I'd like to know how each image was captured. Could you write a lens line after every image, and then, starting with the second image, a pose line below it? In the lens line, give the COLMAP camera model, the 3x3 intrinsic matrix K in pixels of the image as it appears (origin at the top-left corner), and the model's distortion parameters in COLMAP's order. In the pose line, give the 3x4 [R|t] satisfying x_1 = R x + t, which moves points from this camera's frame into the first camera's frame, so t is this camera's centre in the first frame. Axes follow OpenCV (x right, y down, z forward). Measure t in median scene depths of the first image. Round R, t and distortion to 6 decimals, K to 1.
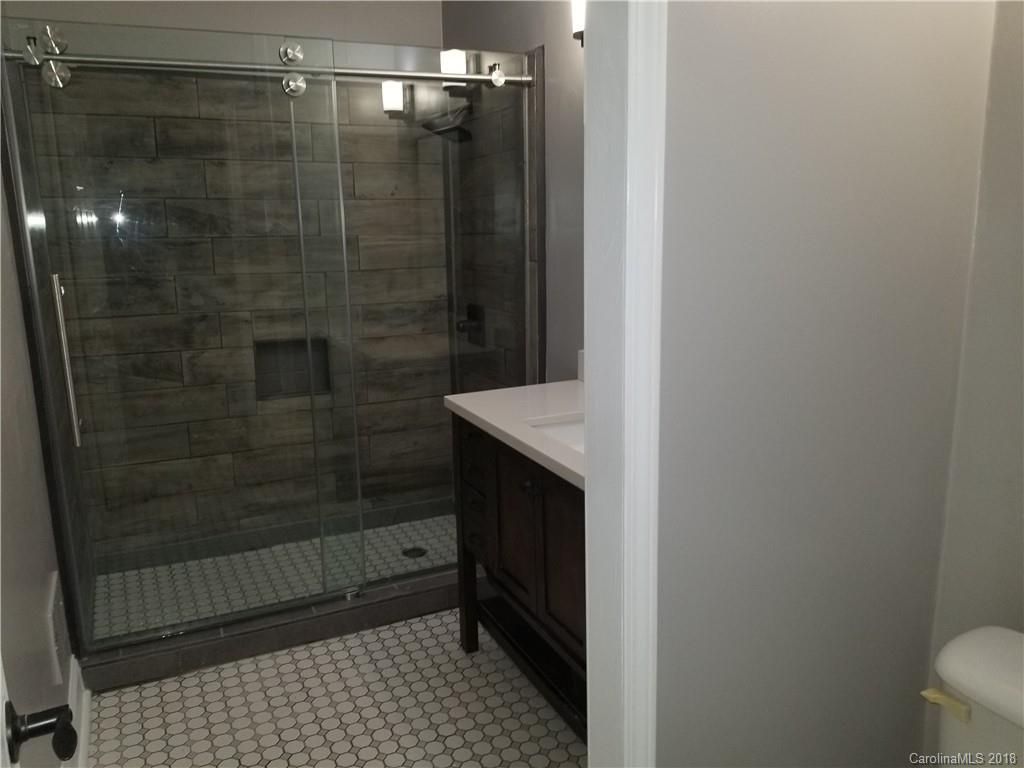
lens RADIAL K [[767.3, 0, 512.0], [0, 767.3, 384.0], [0, 0, 1]] dist [0.079991, -0.143674]
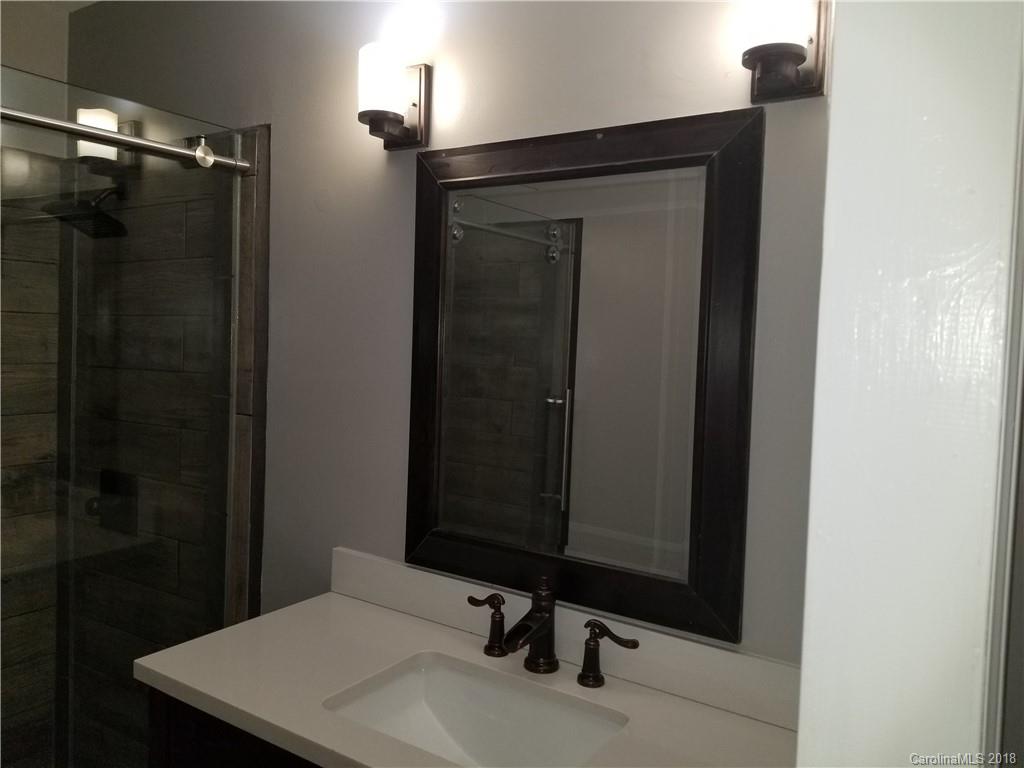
lens RADIAL K [[767.3, 0, 512.0], [0, 767.3, 384.0], [0, 0, 1]] dist [0.079991, -0.143674]
pose [[0.849544, 0.021011, 0.527100, -0.115010], [0.059892, 0.988904, -0.135949, -0.067549], [-0.524107, 0.147064, 0.838859, 0.246573]]
